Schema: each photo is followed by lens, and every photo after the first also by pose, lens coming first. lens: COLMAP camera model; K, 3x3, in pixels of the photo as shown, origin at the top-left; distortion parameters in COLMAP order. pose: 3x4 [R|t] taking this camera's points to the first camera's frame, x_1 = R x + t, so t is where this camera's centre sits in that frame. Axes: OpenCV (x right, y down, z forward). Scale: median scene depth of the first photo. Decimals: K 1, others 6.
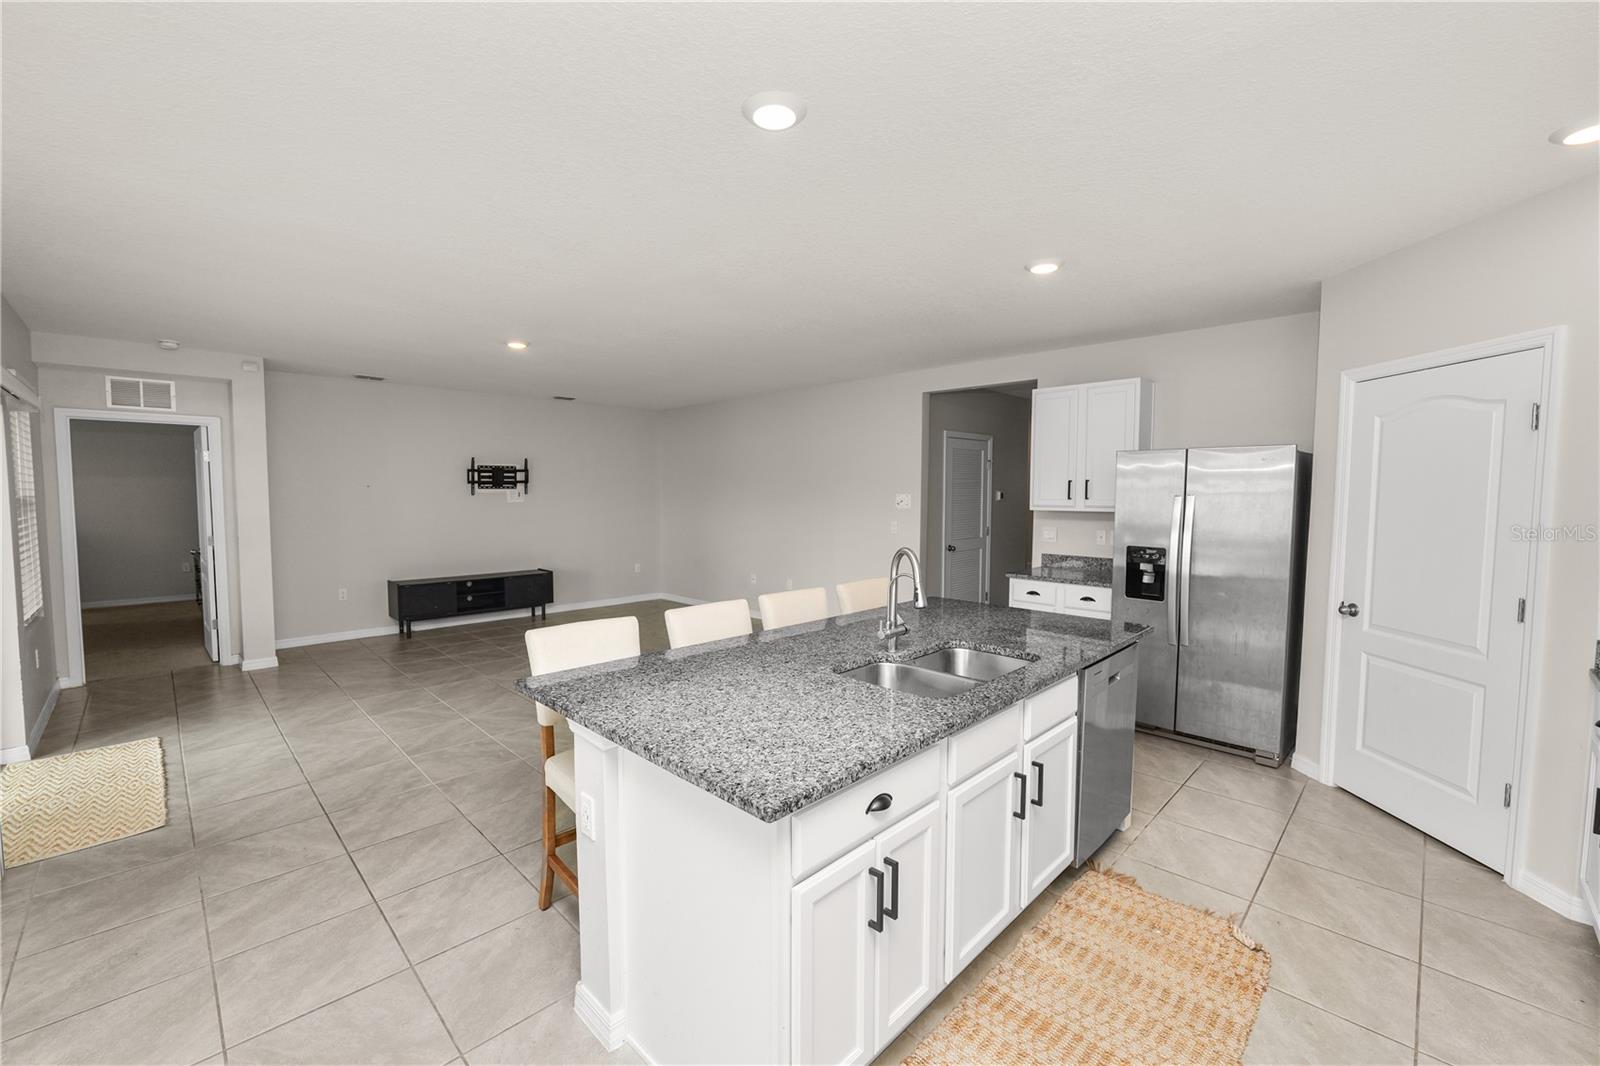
lens RADIAL K [[651.7, 0, 796.5], [0, 651.7, 534.1], [0, 0, 1]] dist [-0.013483, 0.001289]
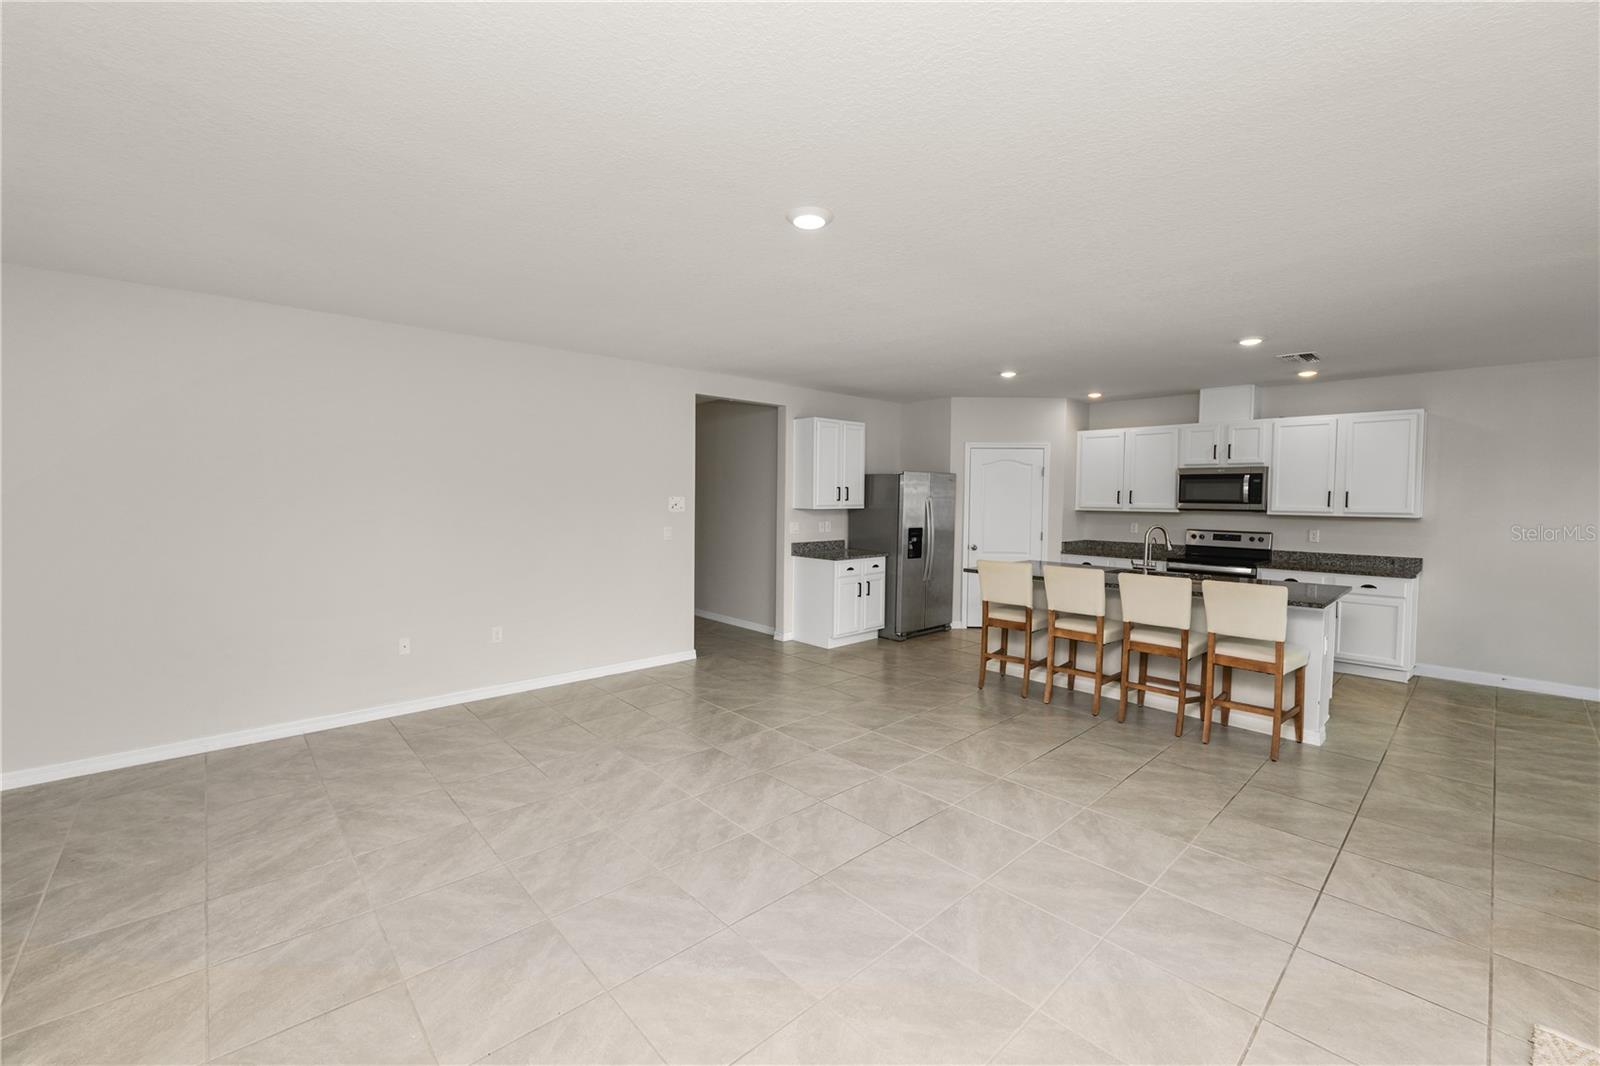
lens RADIAL K [[651.7, 0, 793.1], [0, 651.7, 522.5], [0, 0, 1]] dist [-0.013483, 0.001289]
pose [[0.050631, -0.045182, 0.997695, -1.327683], [0.056697, 0.997495, 0.042295, -0.095308], [-0.997107, 0.054425, 0.053066, 1.362726]]
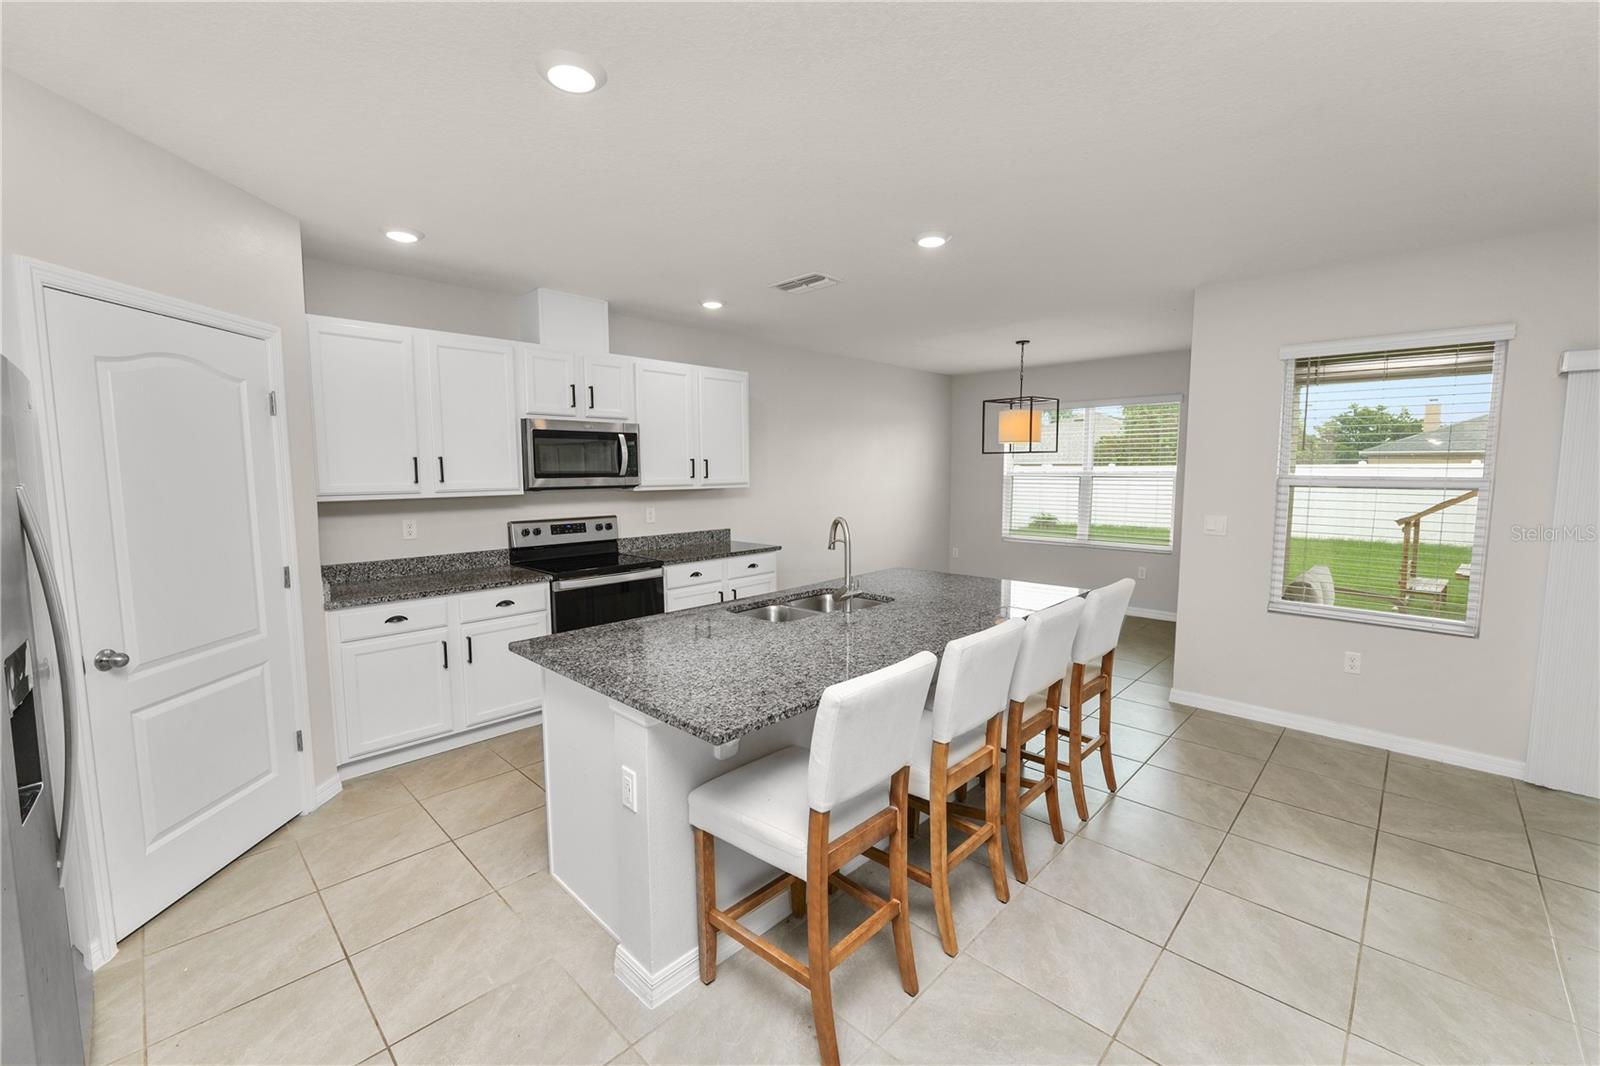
lens RADIAL K [[651.7, 0, 797.7], [0, 651.7, 529.2], [0, 0, 1]] dist [-0.013483, 0.001289]
pose [[-0.999932, 0.000740, -0.011646, 0.172308], [-0.001120, 0.987290, 0.158927, -0.099057], [0.011616, 0.158929, -0.987222, 1.447965]]
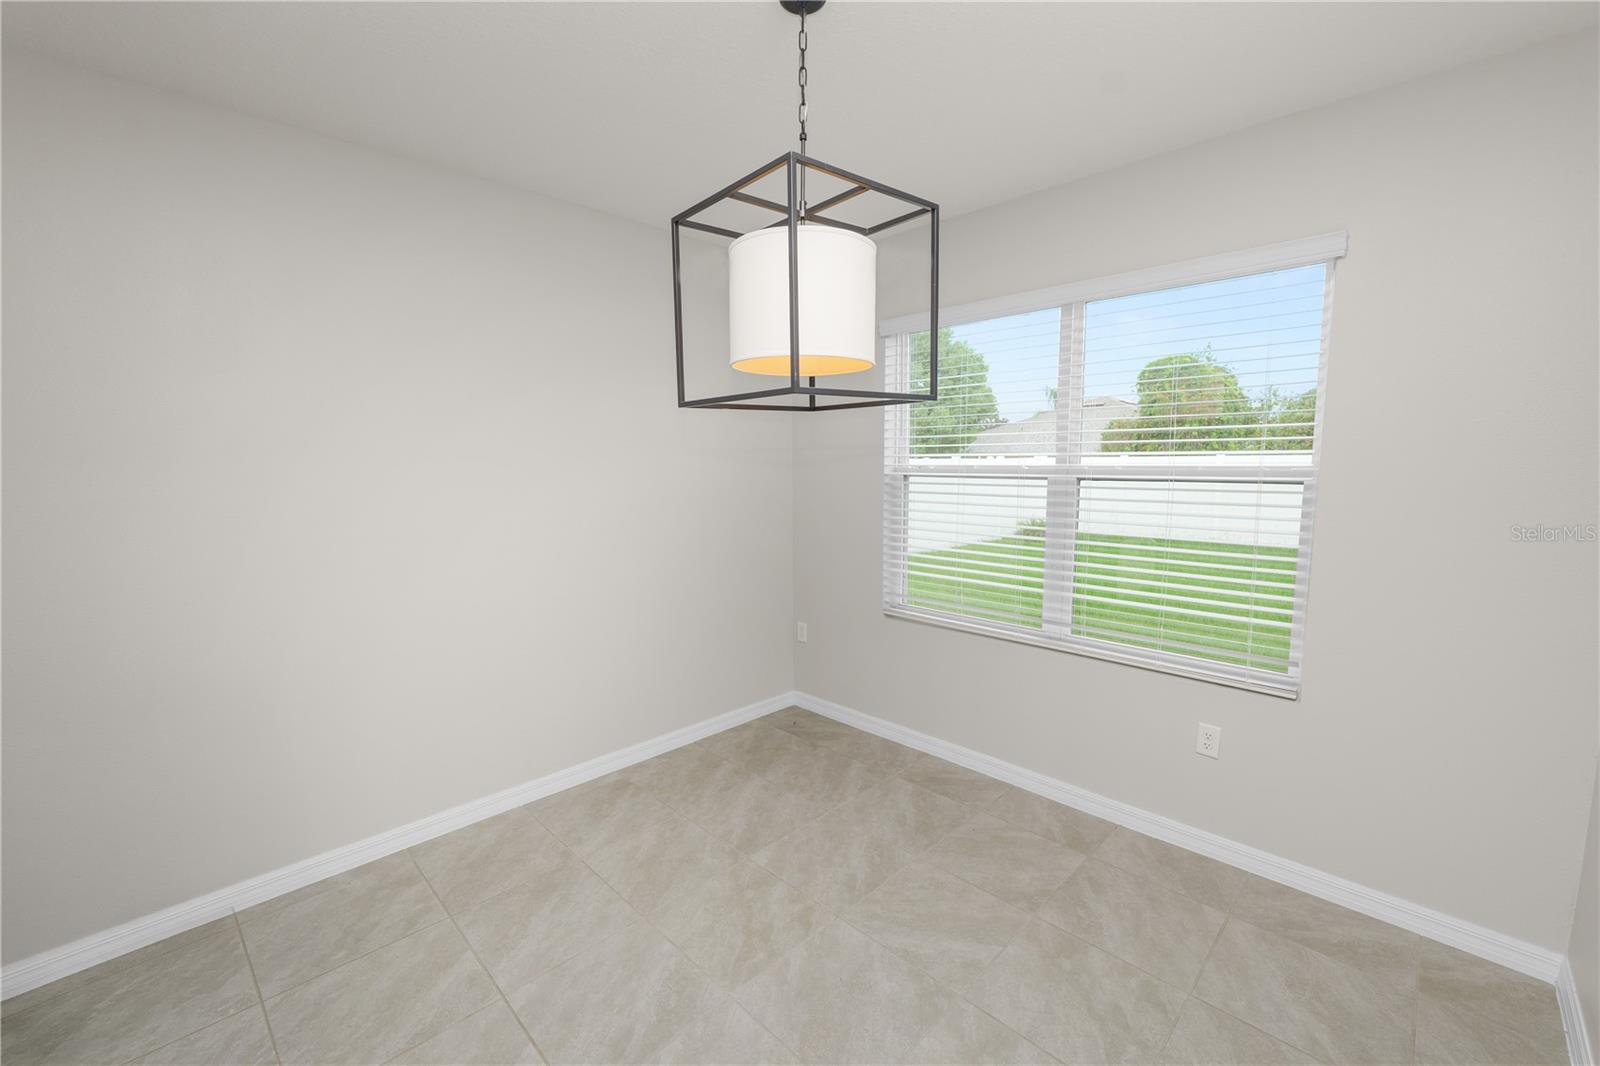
lens RADIAL K [[651.7, 0, 795.8], [0, 651.7, 538.6], [0, 0, 1]] dist [-0.013483, 0.001289]
pose [[-0.999981, 0.000242, 0.006089, -0.398392], [0.001380, 0.982253, 0.187557, -0.022467], [-0.005935, 0.187562, -0.982235, 0.289212]]
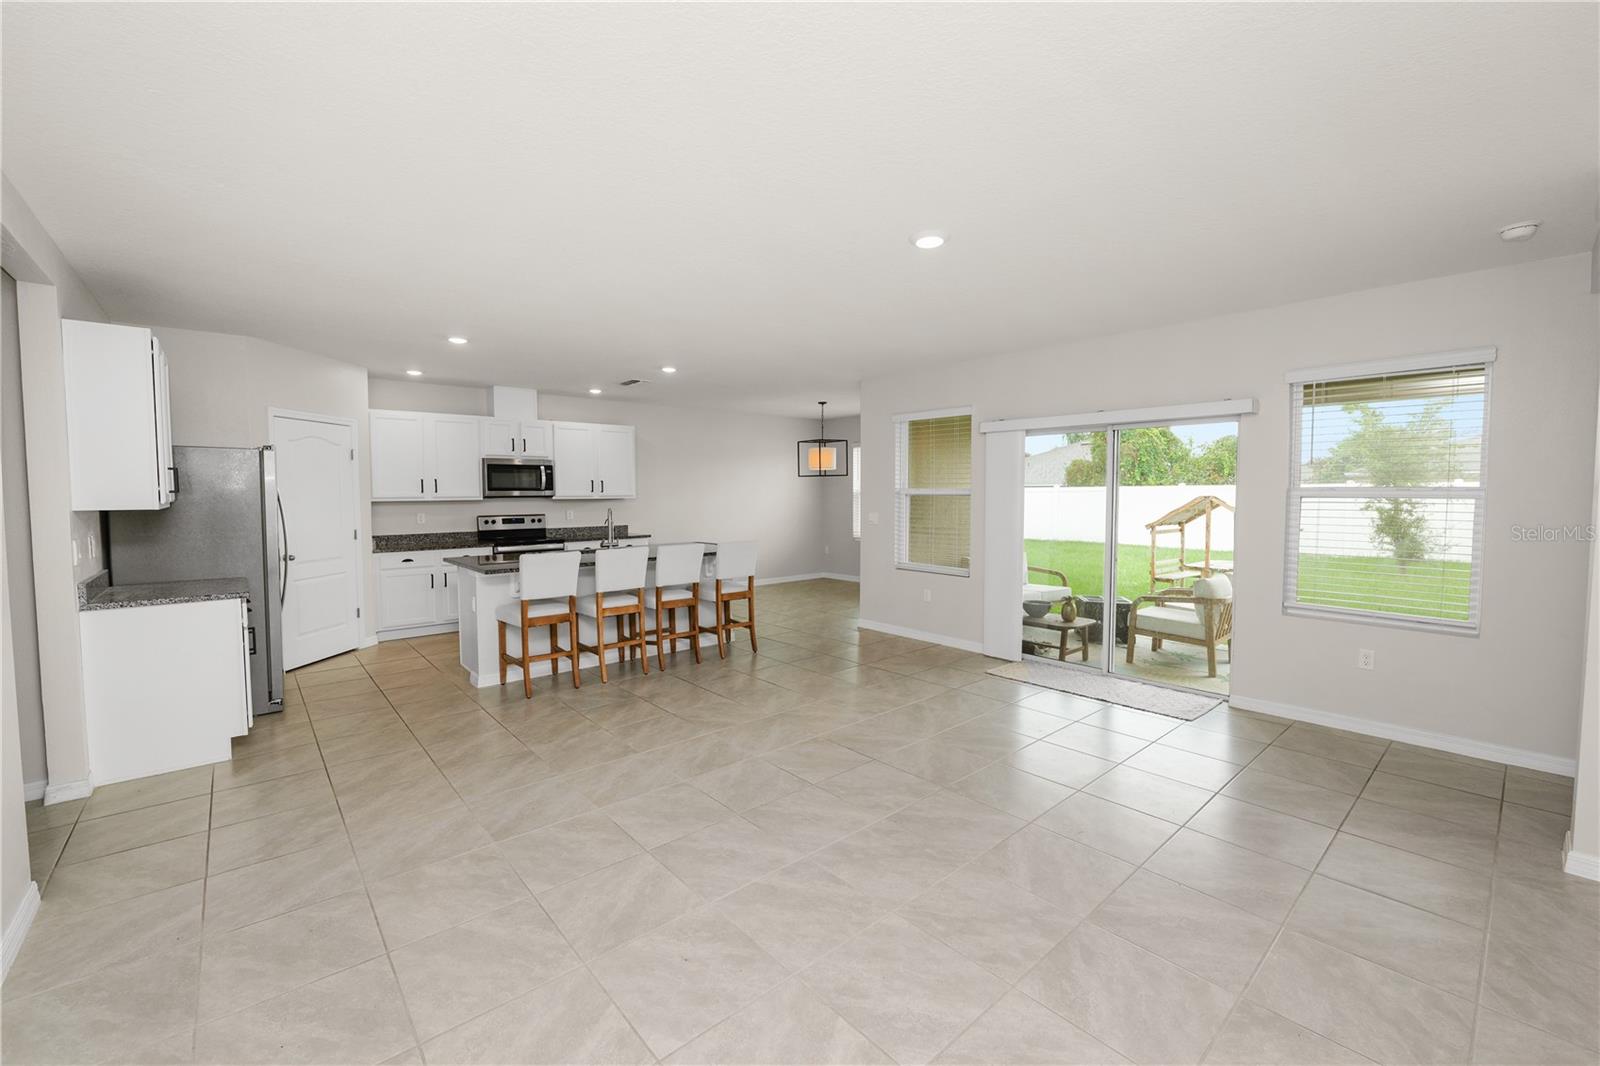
lens RADIAL K [[651.7, 0, 794.2], [0, 651.7, 527.5], [0, 0, 1]] dist [-0.013483, 0.001289]
pose [[-0.997173, -0.004022, 0.075031, -0.477980], [0.005160, 0.992543, 0.121787, -0.134833], [-0.074961, 0.121830, -0.989716, 2.252149]]
